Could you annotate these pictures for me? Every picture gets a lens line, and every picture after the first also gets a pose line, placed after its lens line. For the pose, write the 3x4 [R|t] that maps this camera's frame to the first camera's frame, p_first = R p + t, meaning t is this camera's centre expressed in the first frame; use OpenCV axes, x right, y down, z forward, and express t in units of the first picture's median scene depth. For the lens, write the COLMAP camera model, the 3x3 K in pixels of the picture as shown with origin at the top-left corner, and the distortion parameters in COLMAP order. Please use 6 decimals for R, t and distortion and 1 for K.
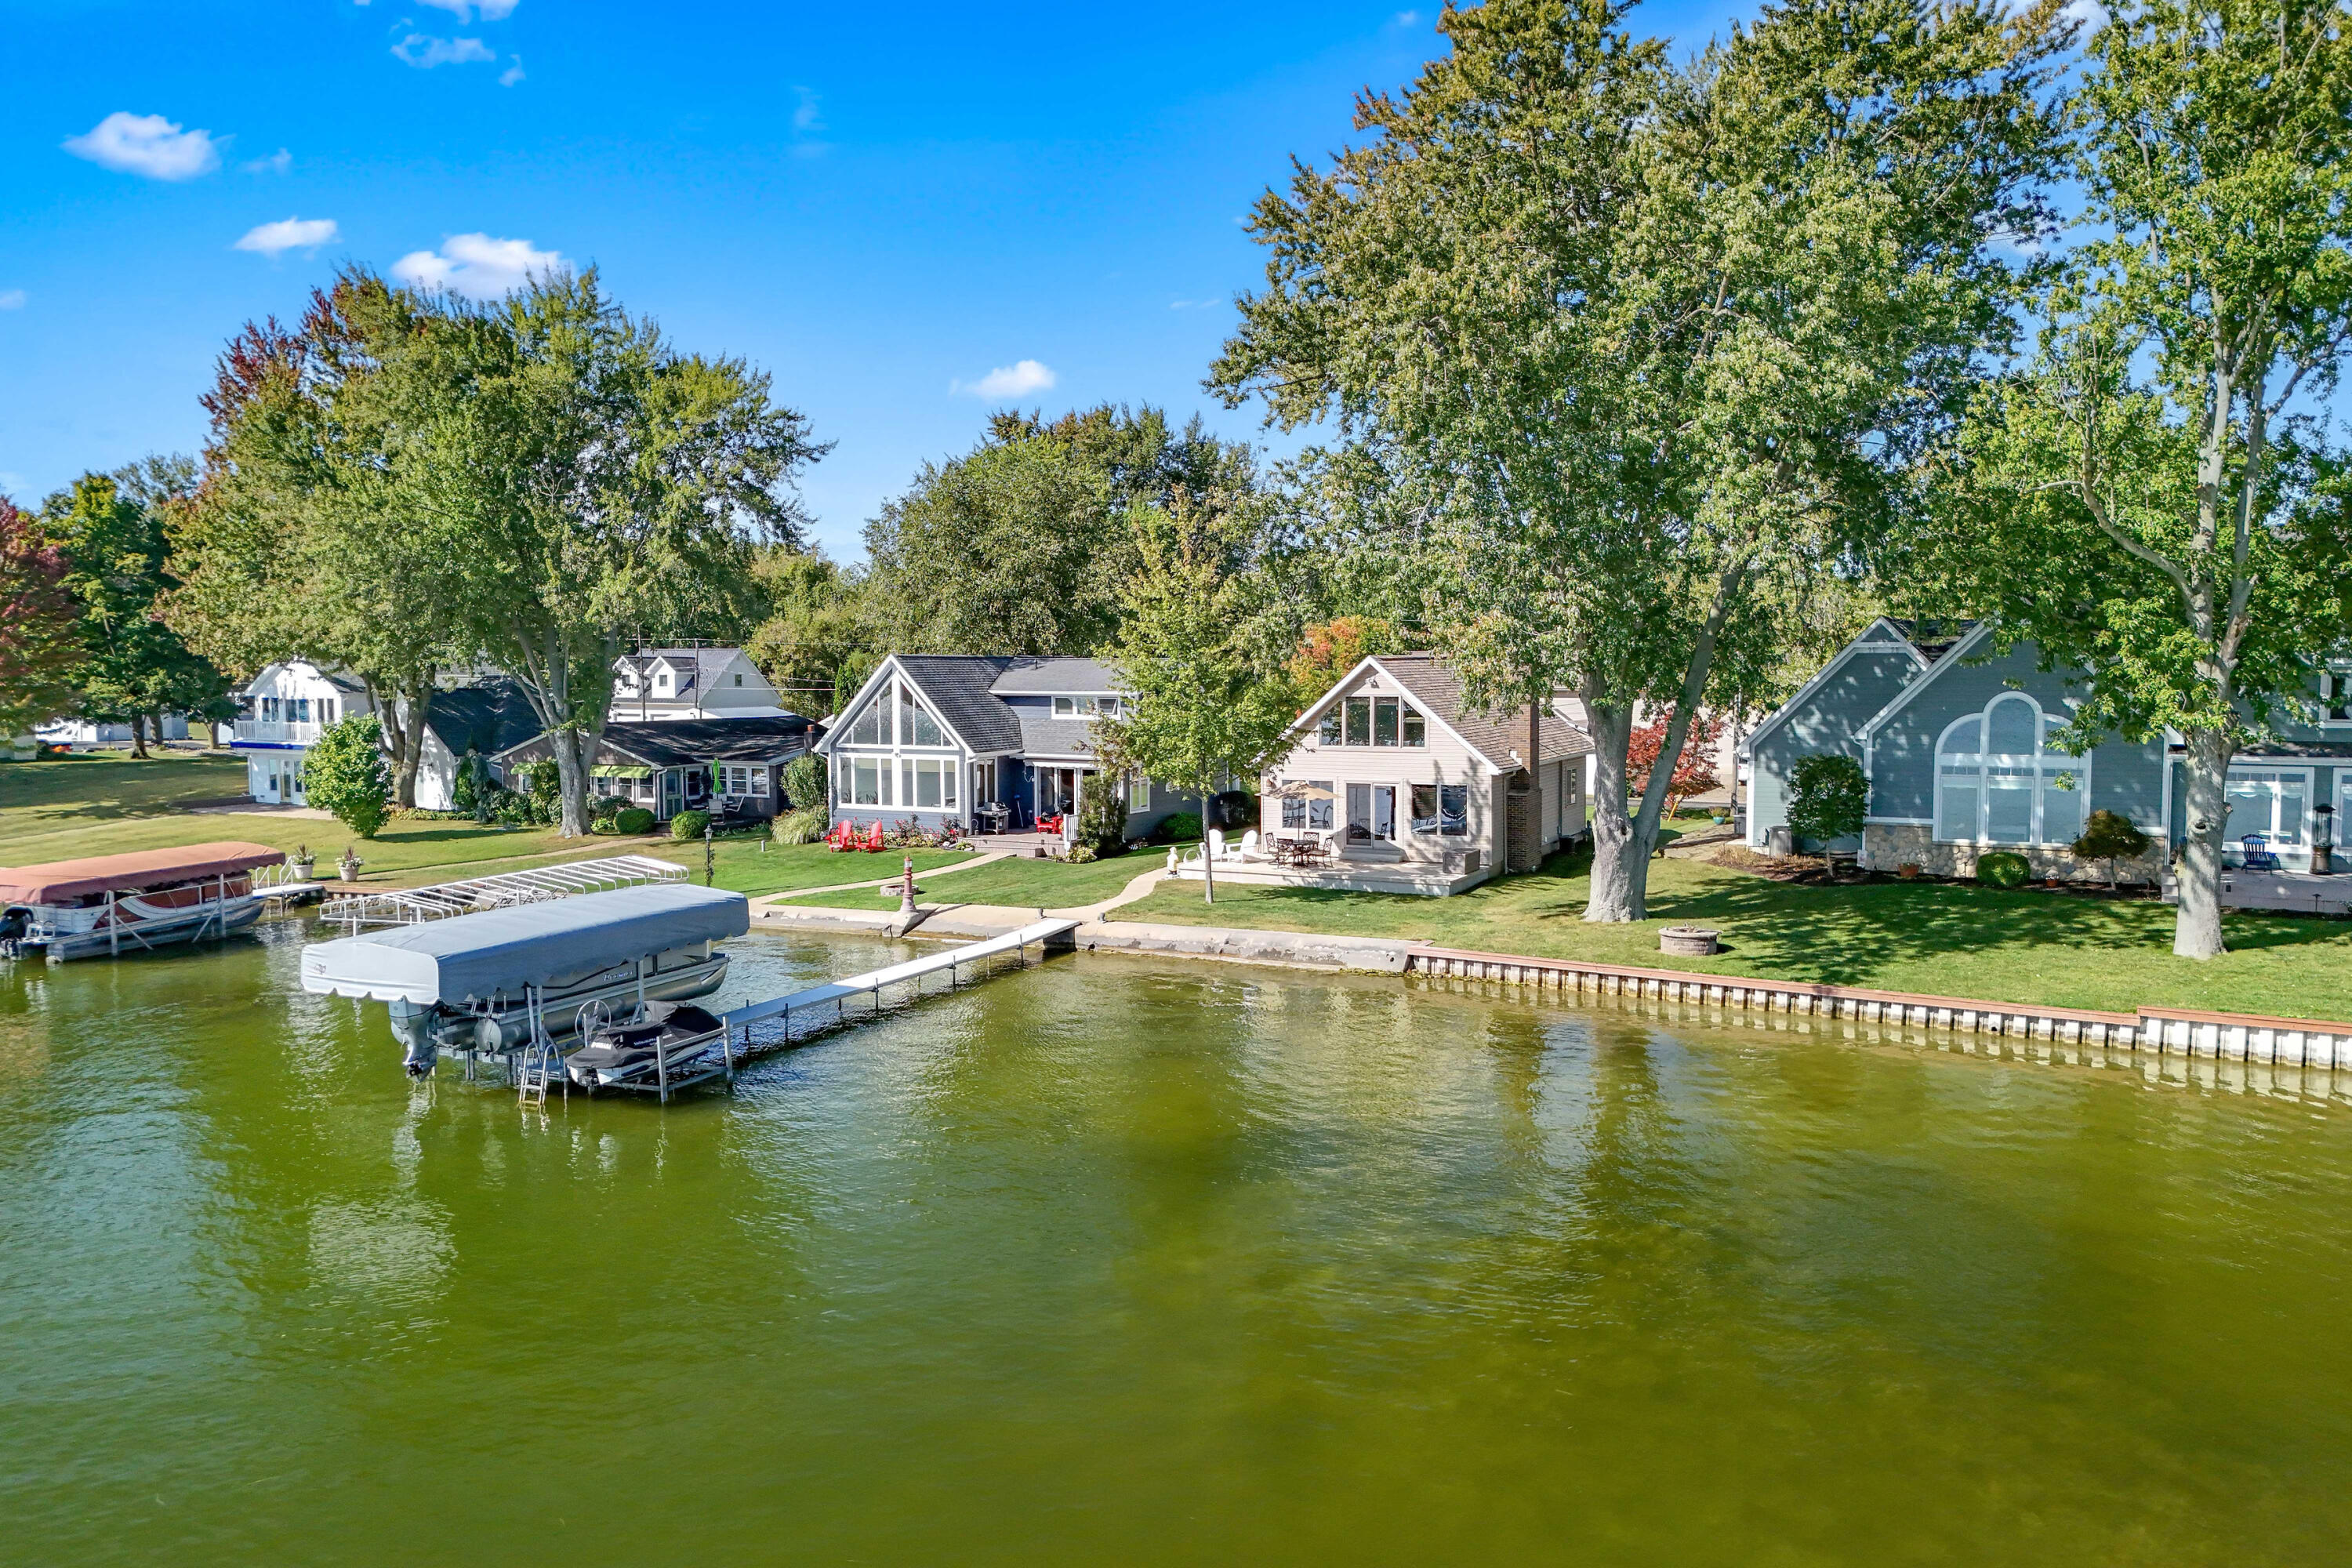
lens RADIAL K [[1700.7, 0, 1239.9], [0, 1700.7, 811.0], [0, 0, 1]] dist [0.249737, -0.000842]
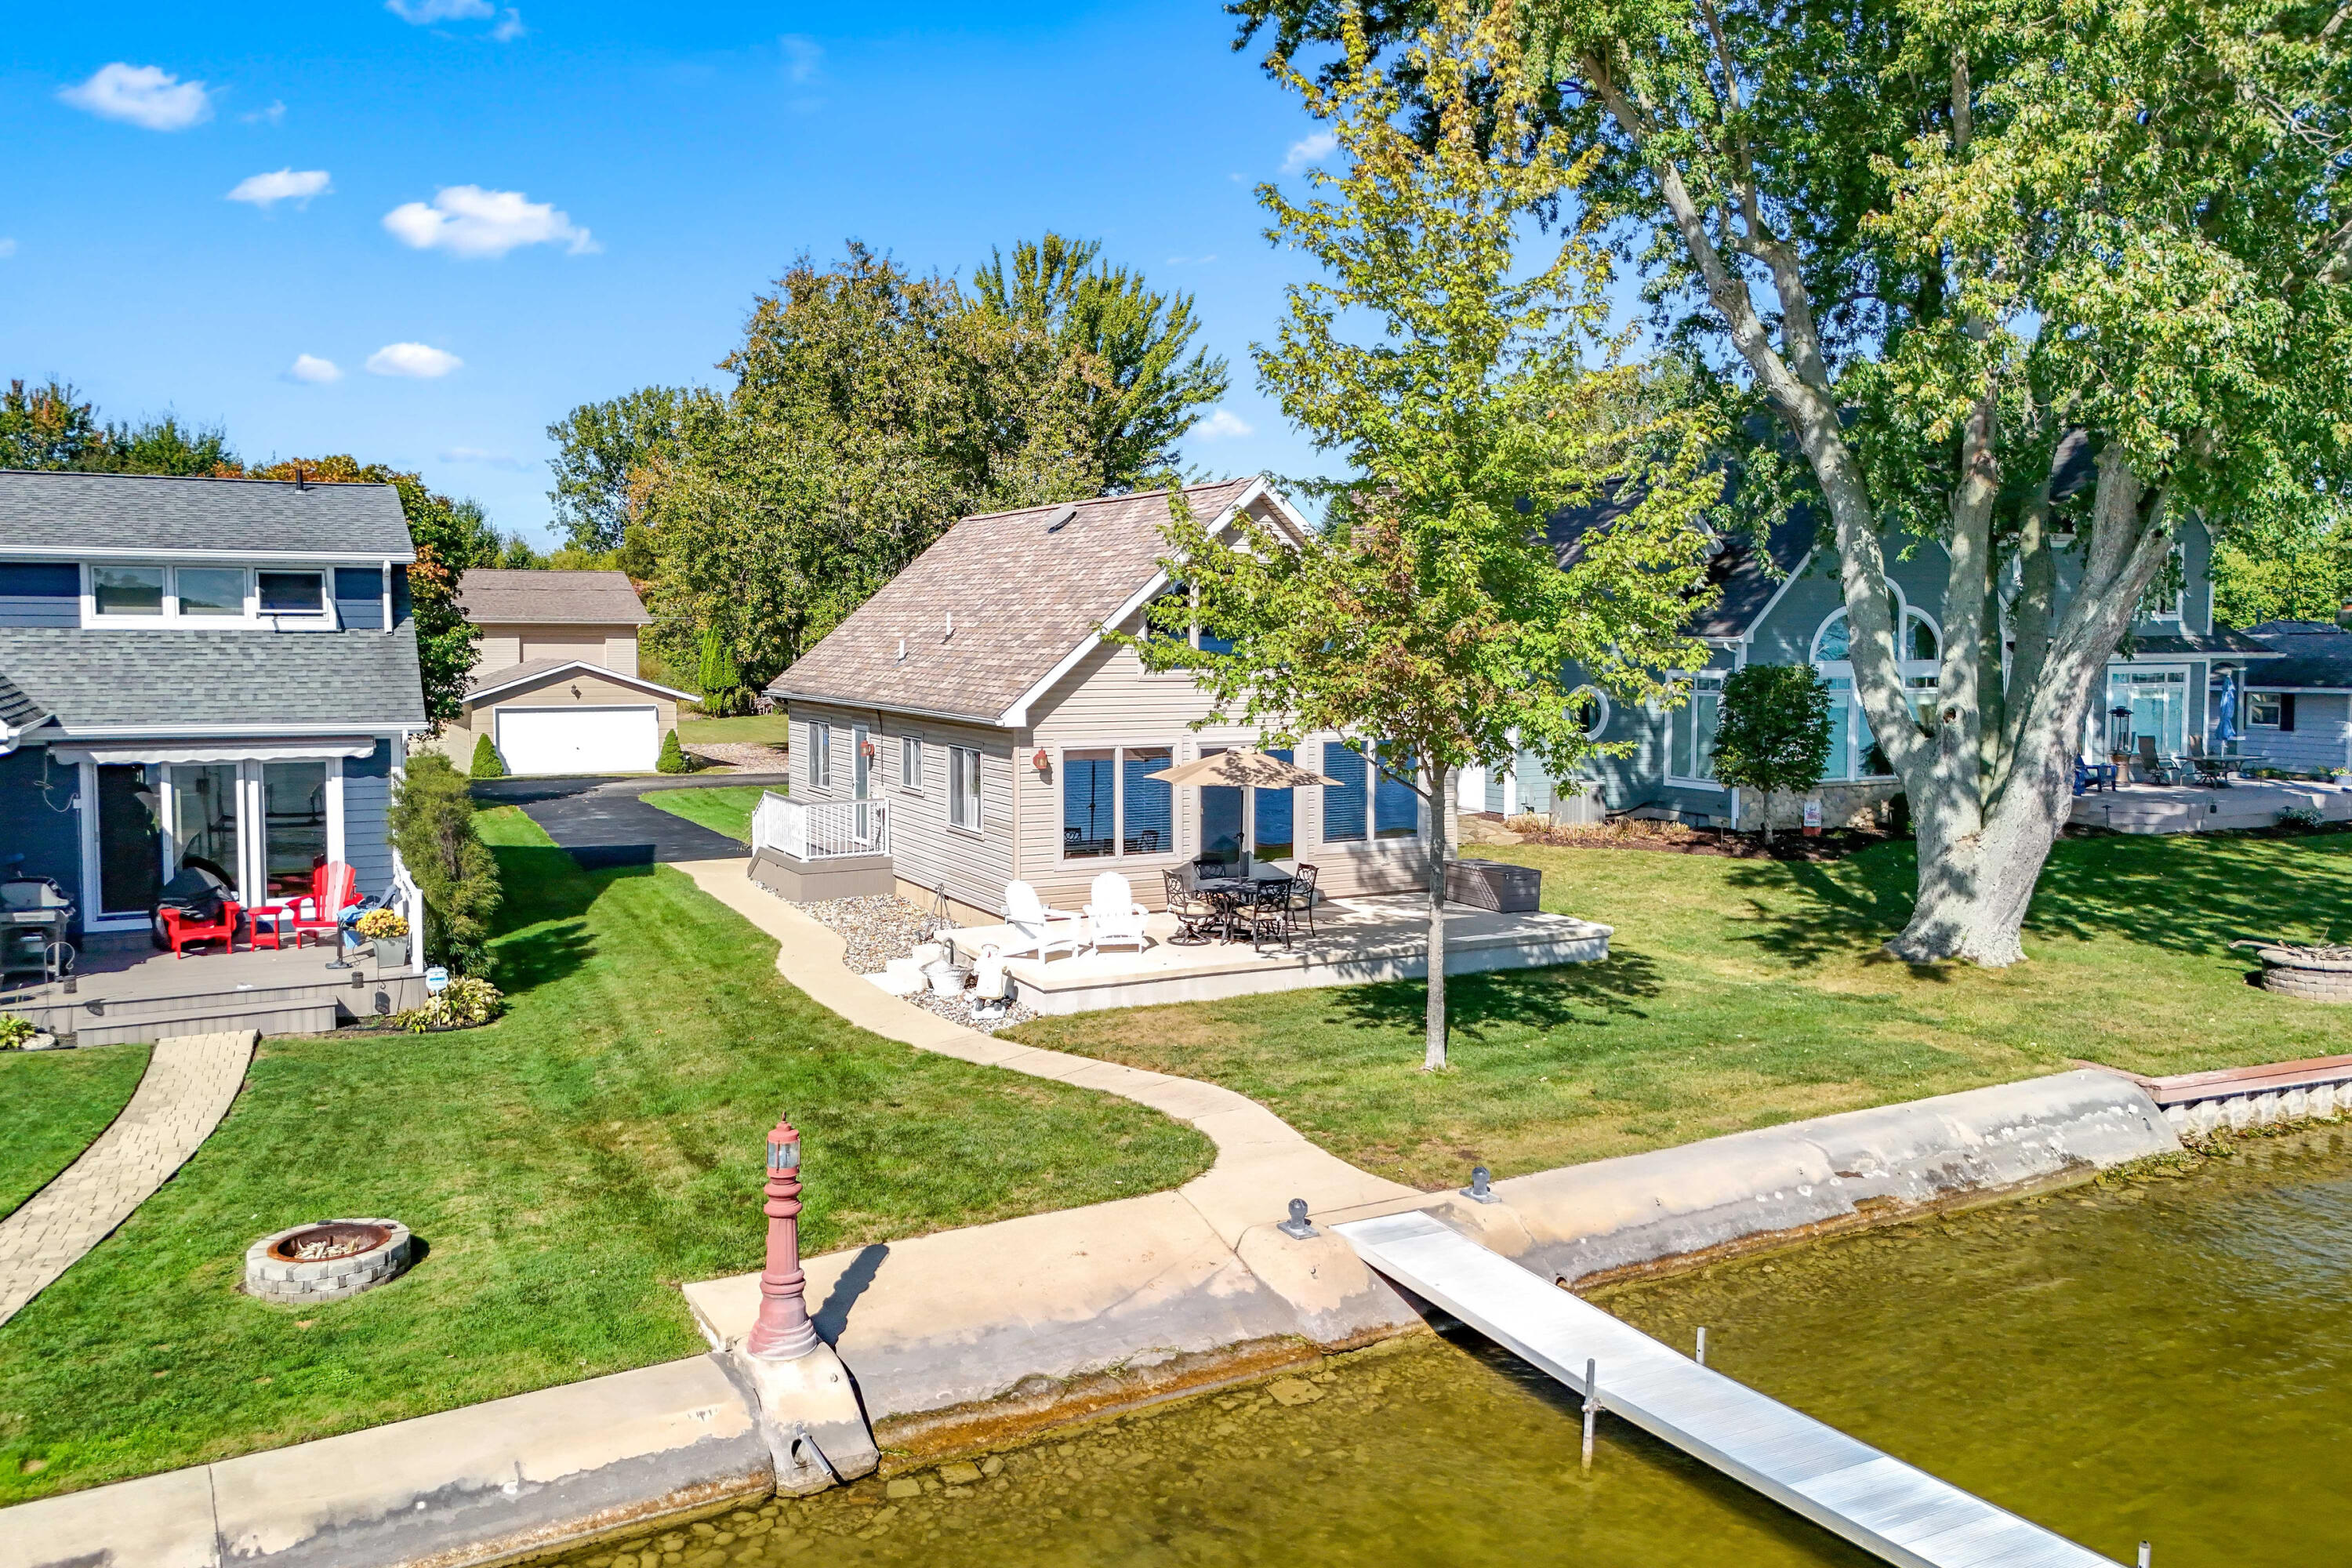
lens RADIAL K [[1741.7, 0, 1189.3], [0, 1741.7, 717.6], [0, 0, 1]] dist [0.072324, -0.034239]
pose [[0.595679, -0.035600, 0.802433, -0.292644], [0.066231, 0.997792, -0.004900, -0.020509], [-0.800487, 0.056065, 0.596722, 0.654581]]
